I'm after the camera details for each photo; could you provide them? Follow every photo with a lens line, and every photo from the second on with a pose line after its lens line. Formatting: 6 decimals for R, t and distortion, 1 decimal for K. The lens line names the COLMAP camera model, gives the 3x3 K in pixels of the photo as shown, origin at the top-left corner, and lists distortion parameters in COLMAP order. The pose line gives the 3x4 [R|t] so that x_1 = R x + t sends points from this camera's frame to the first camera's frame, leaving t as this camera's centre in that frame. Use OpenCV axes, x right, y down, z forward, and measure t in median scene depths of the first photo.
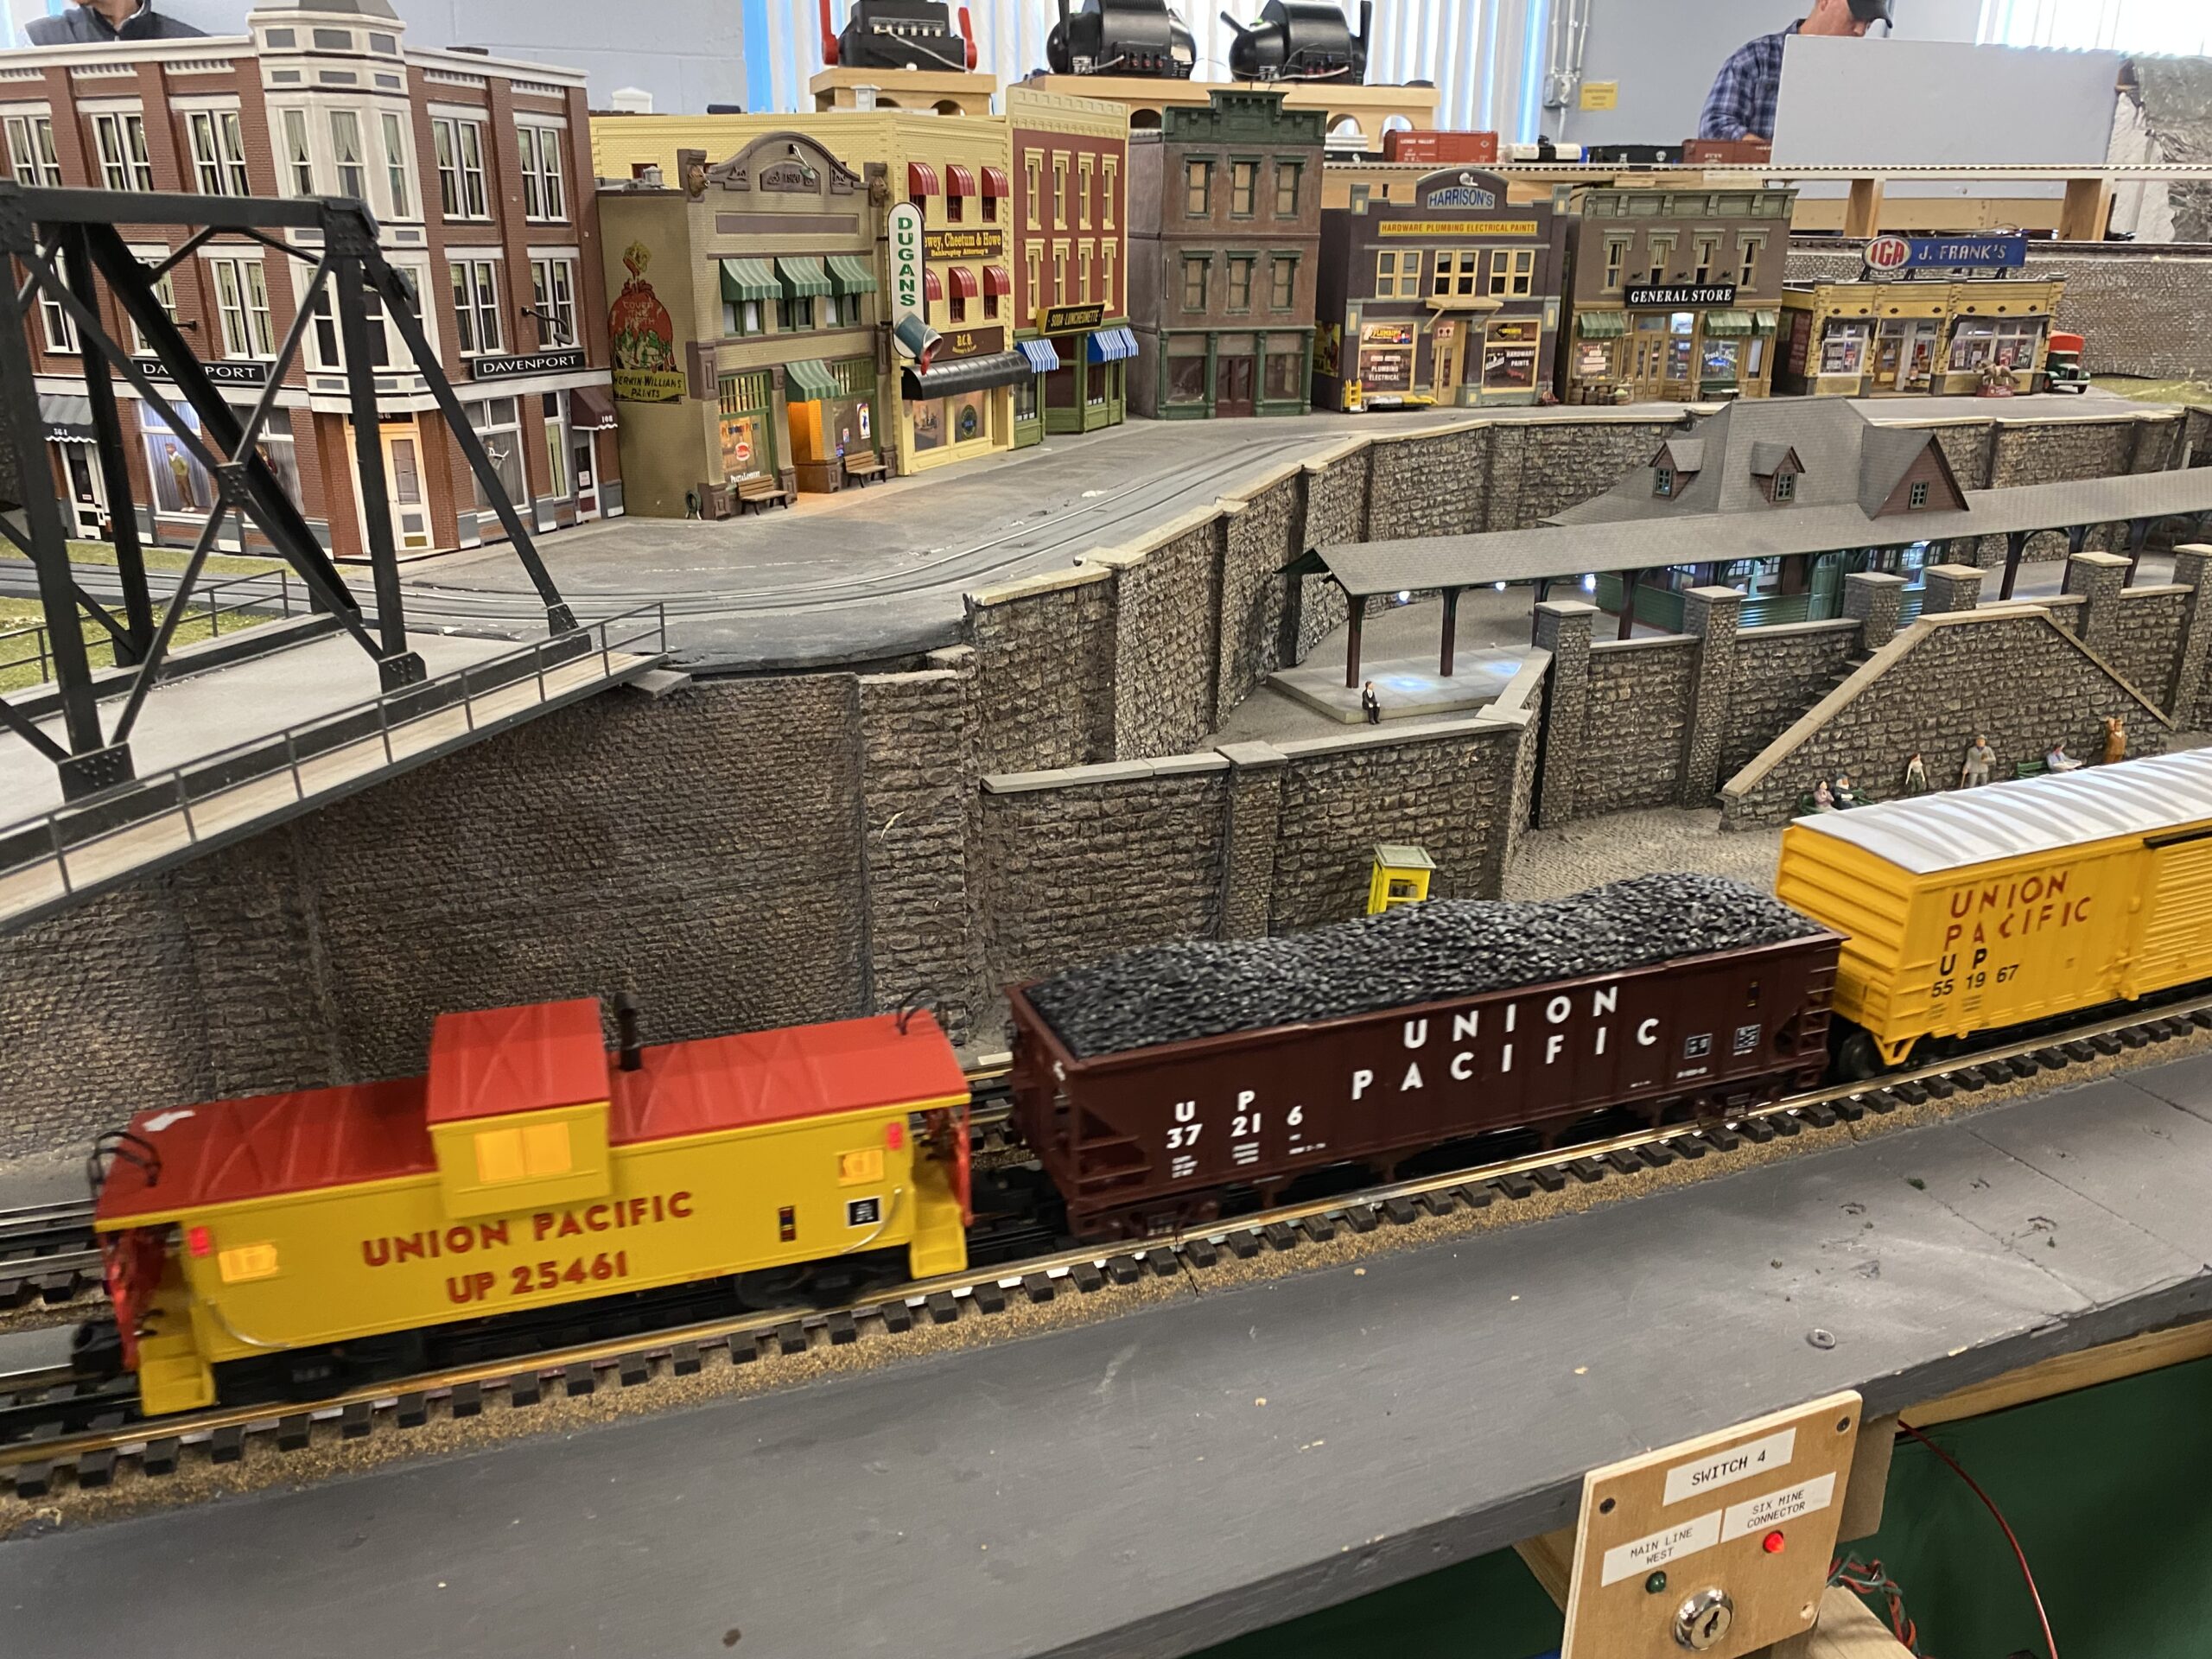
lens RADIAL K [[1697.9, 0, 1098.2], [0, 1697.9, 841.3], [0, 0, 1]] dist [0.012252, -0.011013]
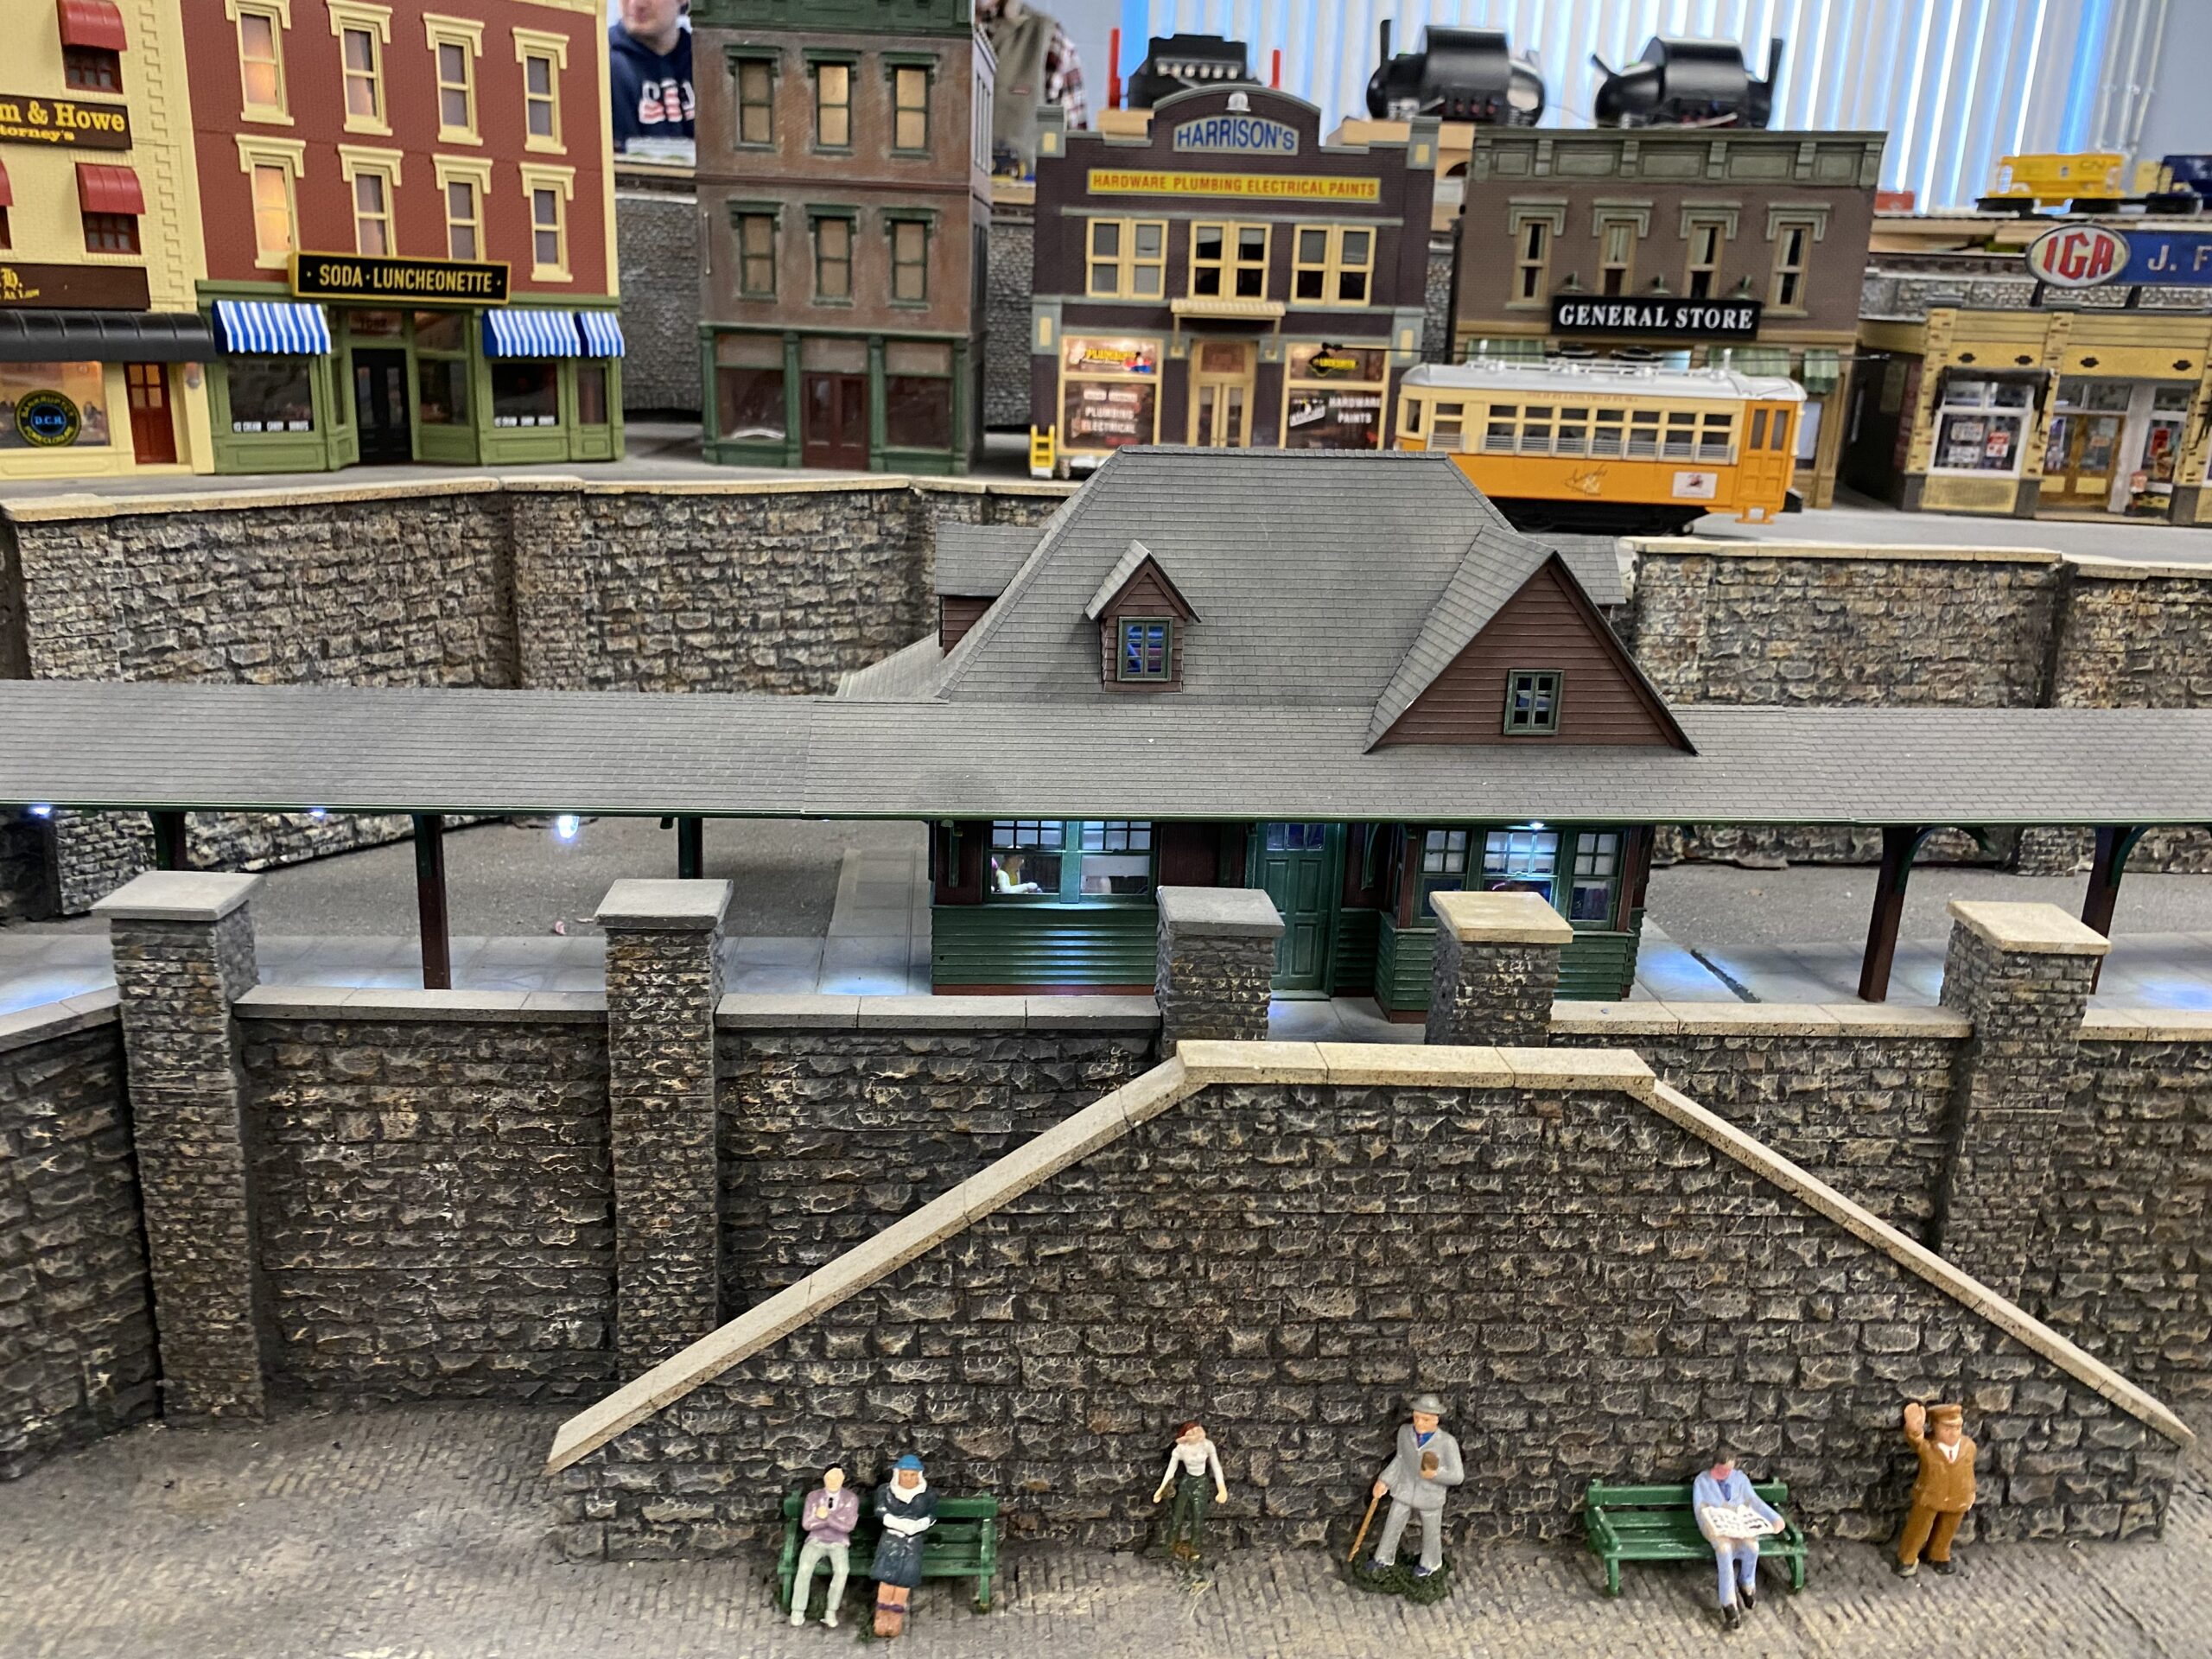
lens RADIAL K [[1697.9, 0, 1107.0], [0, 1697.9, 815.0], [0, 0, 1]] dist [0.012252, -0.011013]
pose [[0.946454, 0.120841, -0.299369, 0.371275], [-0.142324, 0.988508, -0.050944, -0.104203], [0.289773, 0.090824, 0.952776, 0.433668]]
